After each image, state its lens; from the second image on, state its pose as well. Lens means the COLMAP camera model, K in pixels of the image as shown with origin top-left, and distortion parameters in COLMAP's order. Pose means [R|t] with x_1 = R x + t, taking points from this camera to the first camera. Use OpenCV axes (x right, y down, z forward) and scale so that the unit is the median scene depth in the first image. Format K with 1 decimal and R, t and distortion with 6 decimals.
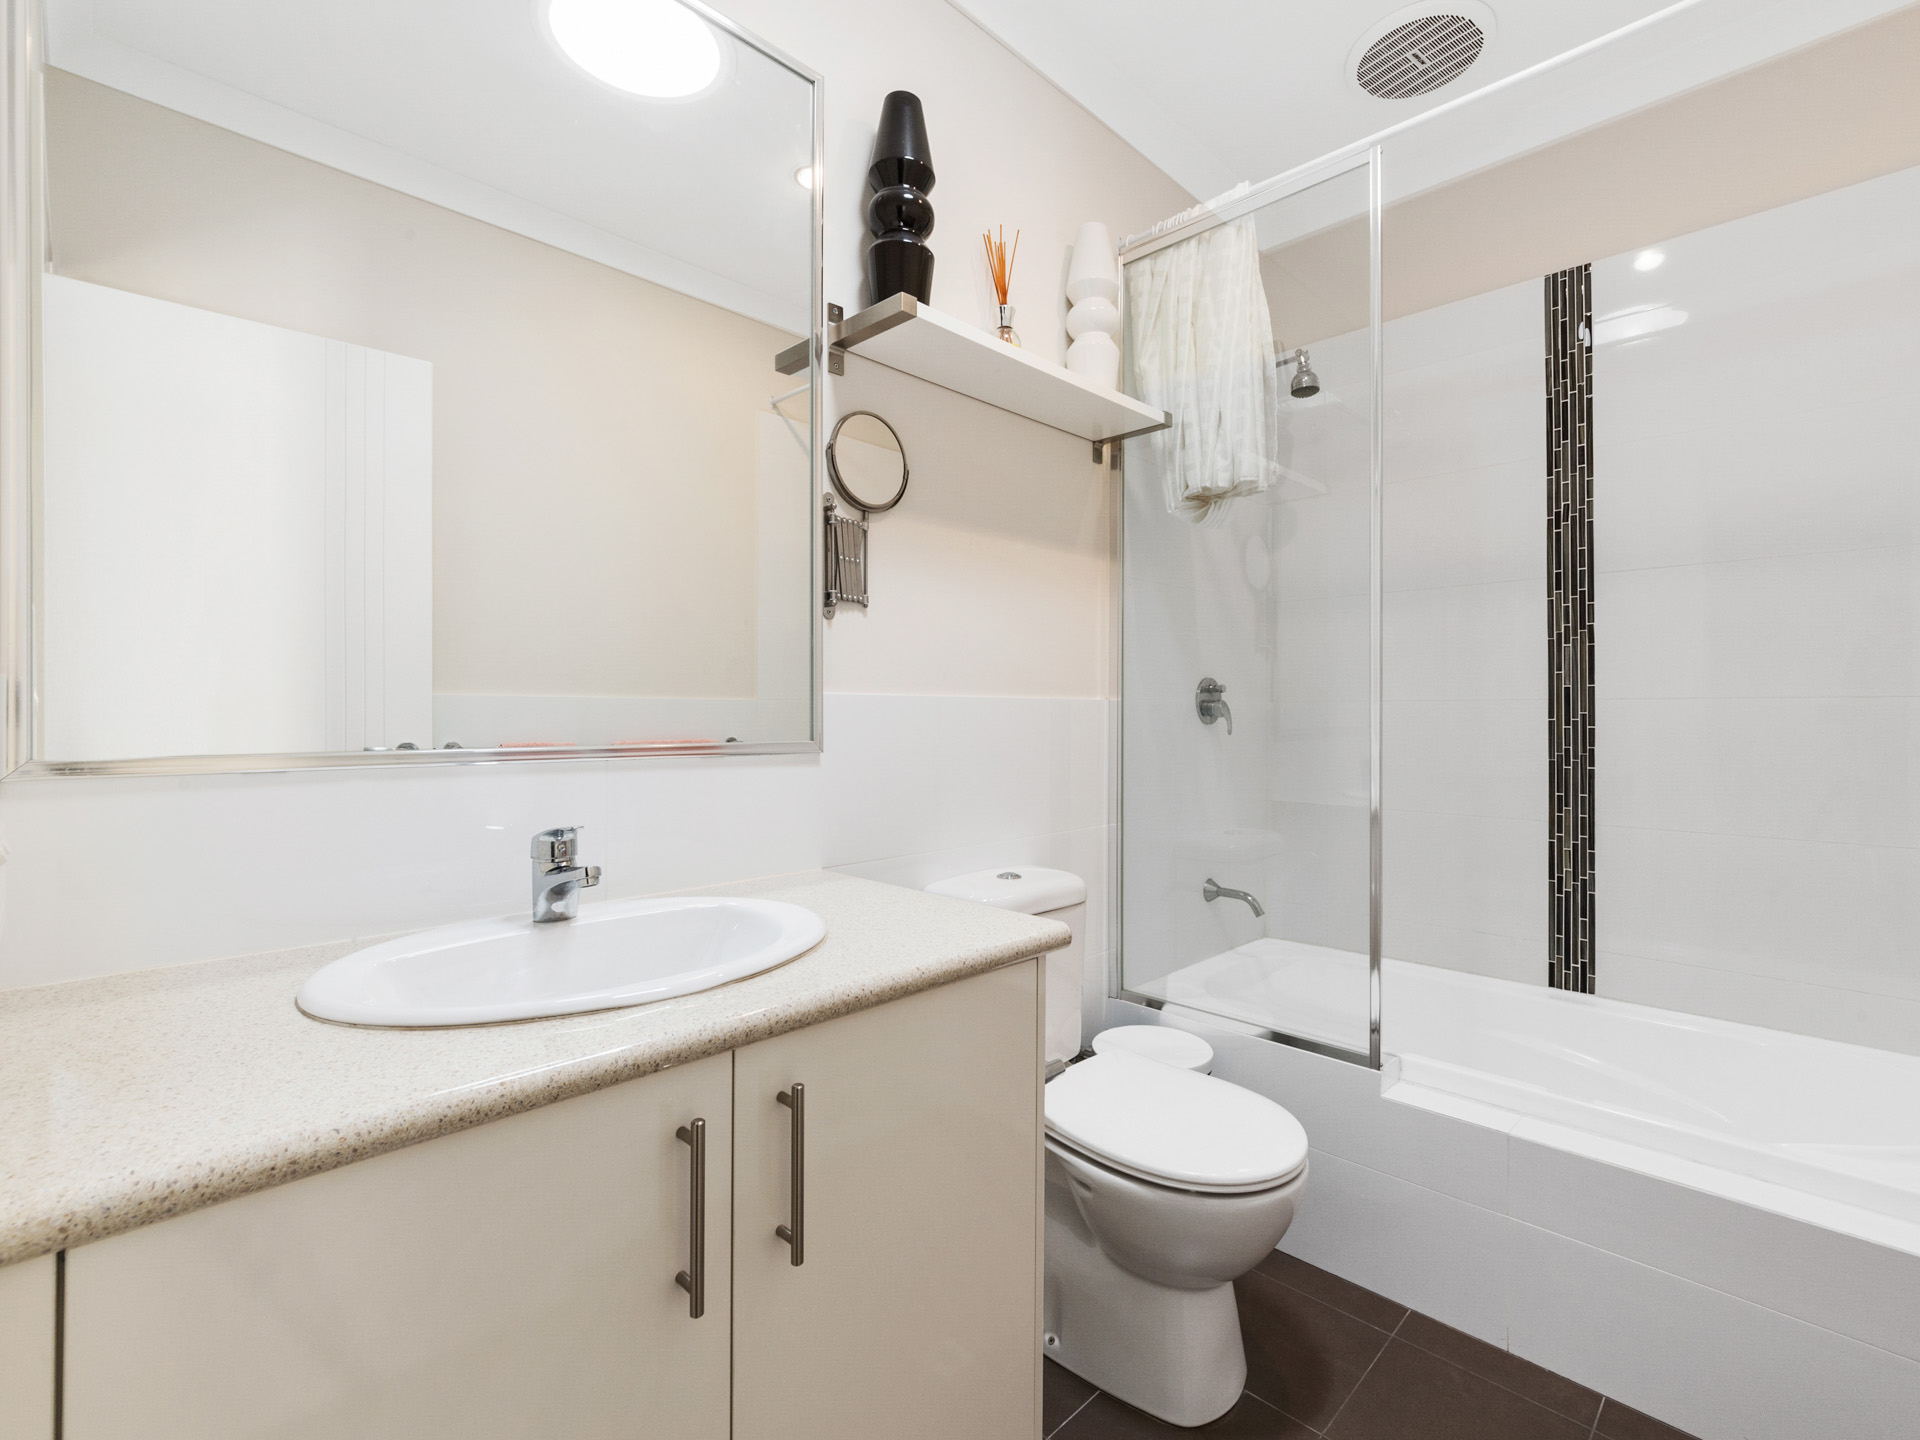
lens RADIAL K [[813.3, 0, 977.4], [0, 813.3, 716.9], [0, 0, 1]] dist [-0.019586, 0.000067]
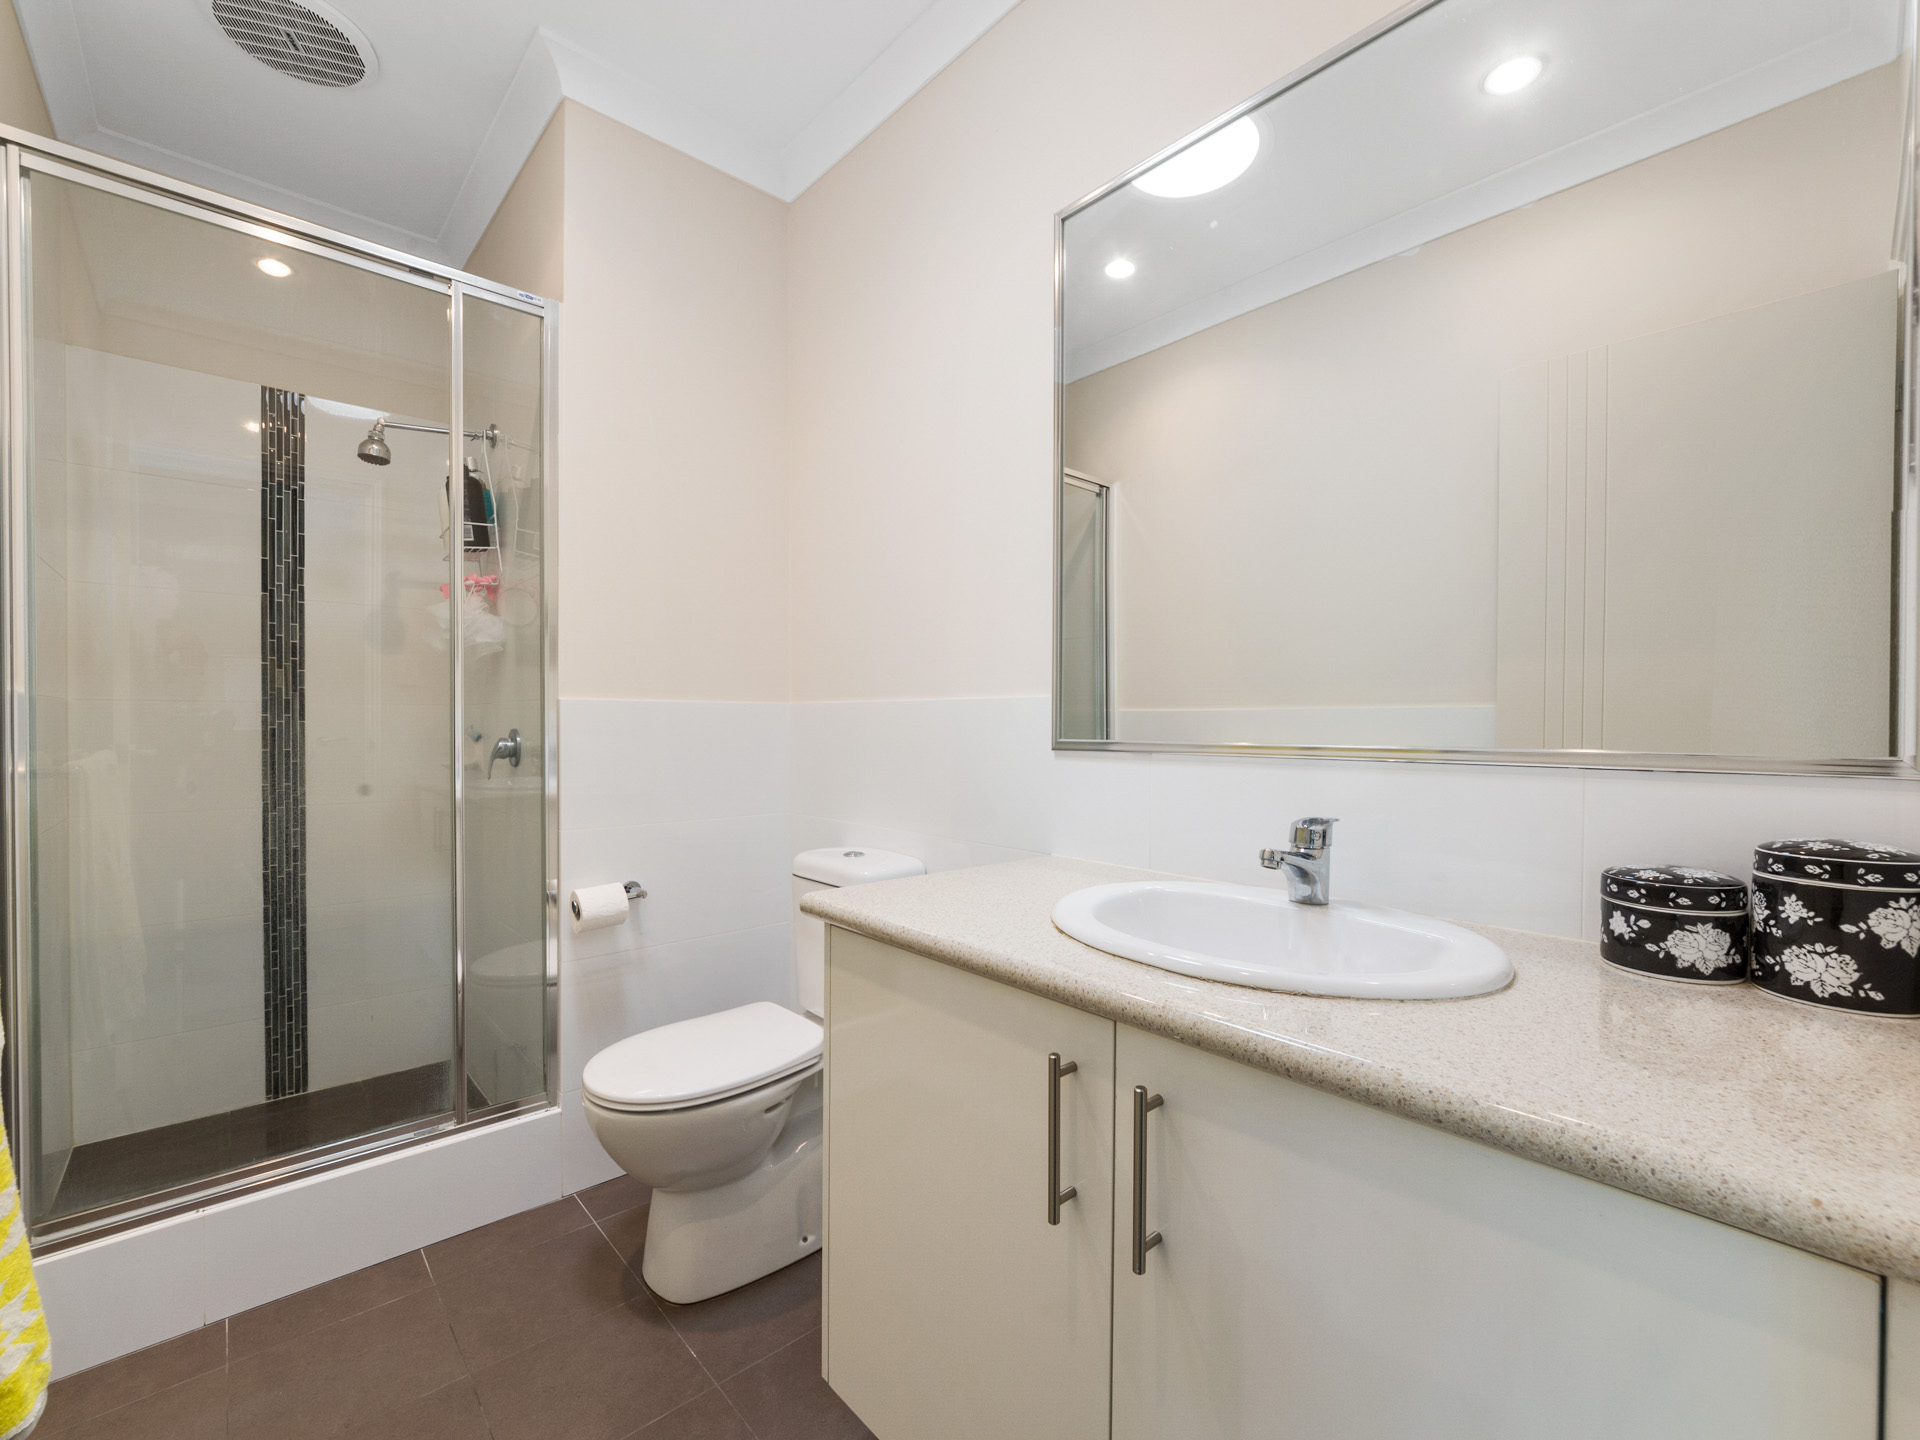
lens RADIAL K [[813.3, 0, 977.4], [0, 813.3, 716.9], [0, 0, 1]] dist [-0.019586, 0.000067]
pose [[-0.011144, -0.003948, -0.999930, 0.589733], [-0.009452, 0.999948, -0.003843, 0.018972], [0.999893, 0.009409, -0.011180, 0.656362]]
